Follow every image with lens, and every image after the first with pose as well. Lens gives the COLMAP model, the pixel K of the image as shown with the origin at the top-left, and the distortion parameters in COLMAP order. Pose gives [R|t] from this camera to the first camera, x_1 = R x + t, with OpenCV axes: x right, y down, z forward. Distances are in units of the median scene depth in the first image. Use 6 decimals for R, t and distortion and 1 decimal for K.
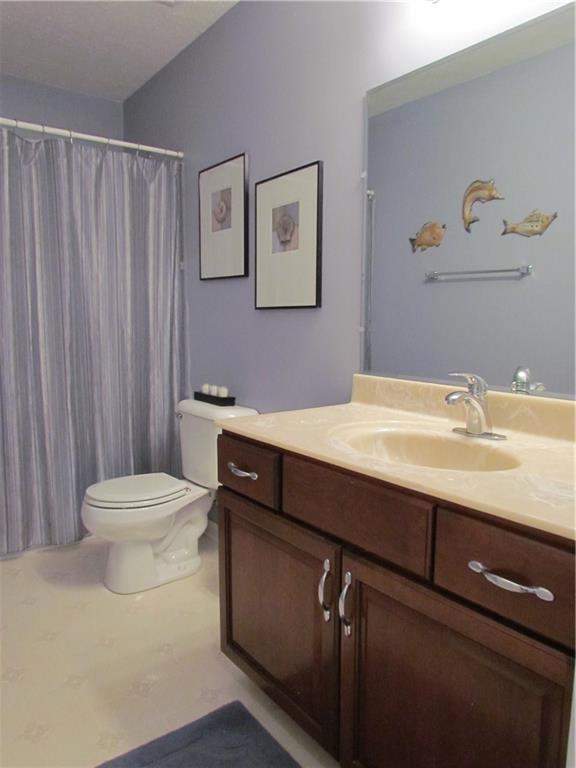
lens RADIAL K [[550.4, 0, 288.0], [0, 550.4, 384.0], [0, 0, 1]] dist [-0.025472, 0.005797]
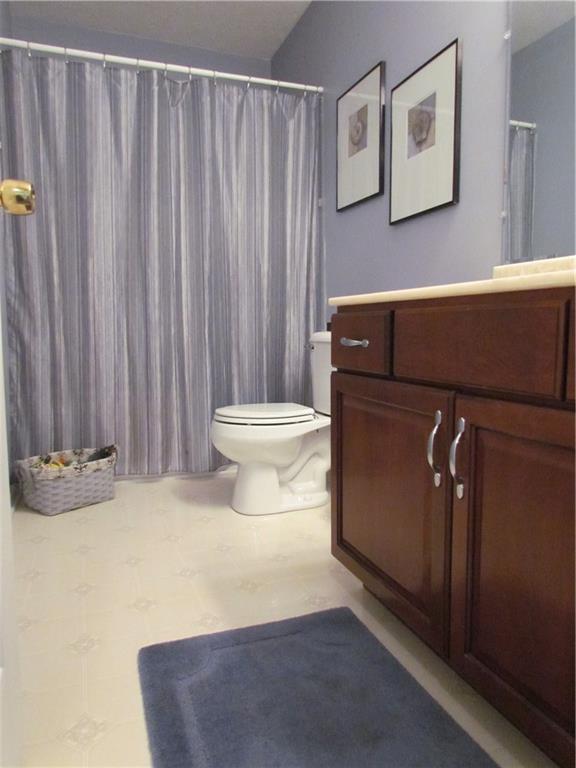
lens RADIAL K [[550.4, 0, 288.0], [0, 550.4, 384.0], [0, 0, 1]] dist [-0.025472, 0.005797]
pose [[0.959131, 0.021197, -0.282168, 0.041862], [-0.025548, 0.999605, -0.011748, 0.141908], [0.281808, 0.018477, 0.959293, 0.055166]]
